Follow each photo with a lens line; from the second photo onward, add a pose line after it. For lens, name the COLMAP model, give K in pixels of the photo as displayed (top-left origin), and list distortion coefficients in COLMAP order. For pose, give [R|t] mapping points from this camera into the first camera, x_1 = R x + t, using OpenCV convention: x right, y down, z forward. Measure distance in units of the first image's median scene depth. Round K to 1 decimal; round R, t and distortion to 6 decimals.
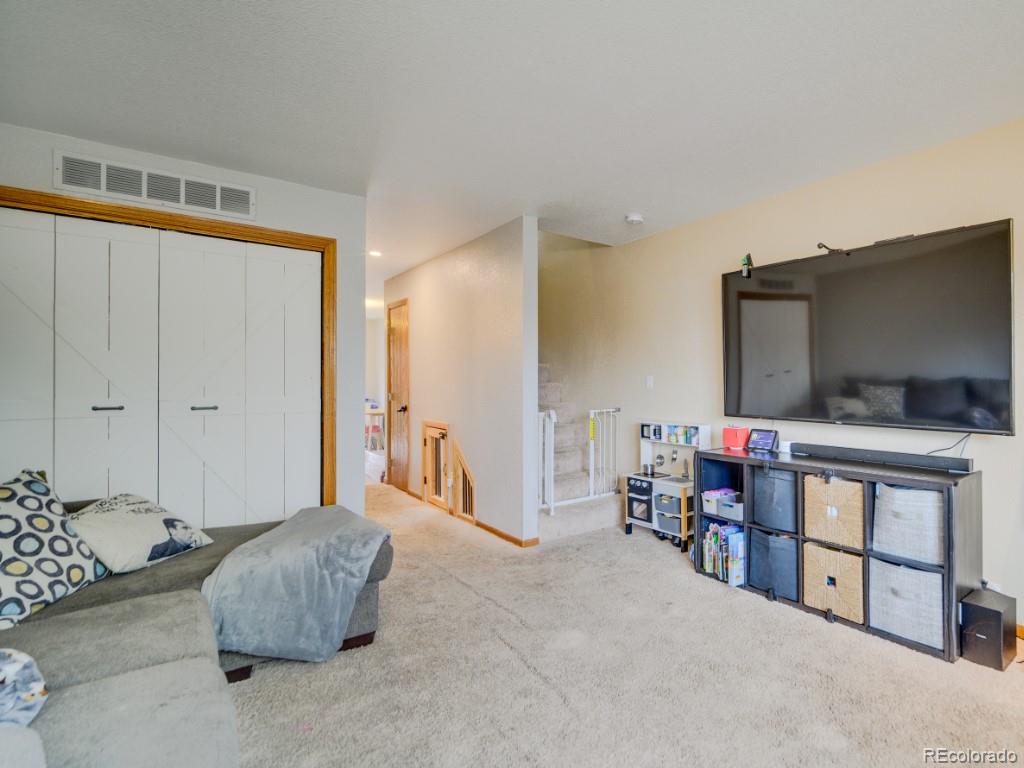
lens RADIAL K [[528.2, 0, 512.3], [0, 528.2, 360.7], [0, 0, 1]] dist [0.000475, 0.000309]
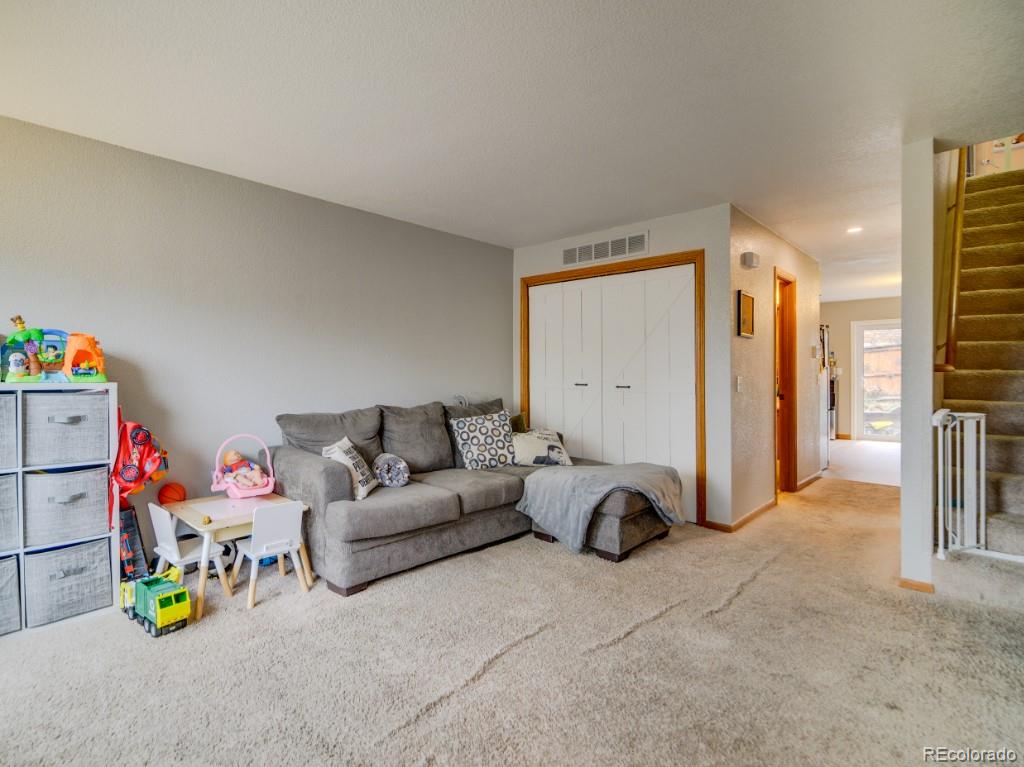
lens RADIAL K [[474.2, 0, 514.3], [0, 474.2, 363.0], [0, 0, 1]] dist [0.013692, -0.012022]
pose [[0.244380, -0.012012, -0.969605, 0.809202], [0.039859, 0.999203, -0.002332, 0.014157], [0.968860, -0.038078, 0.244664, 0.438626]]
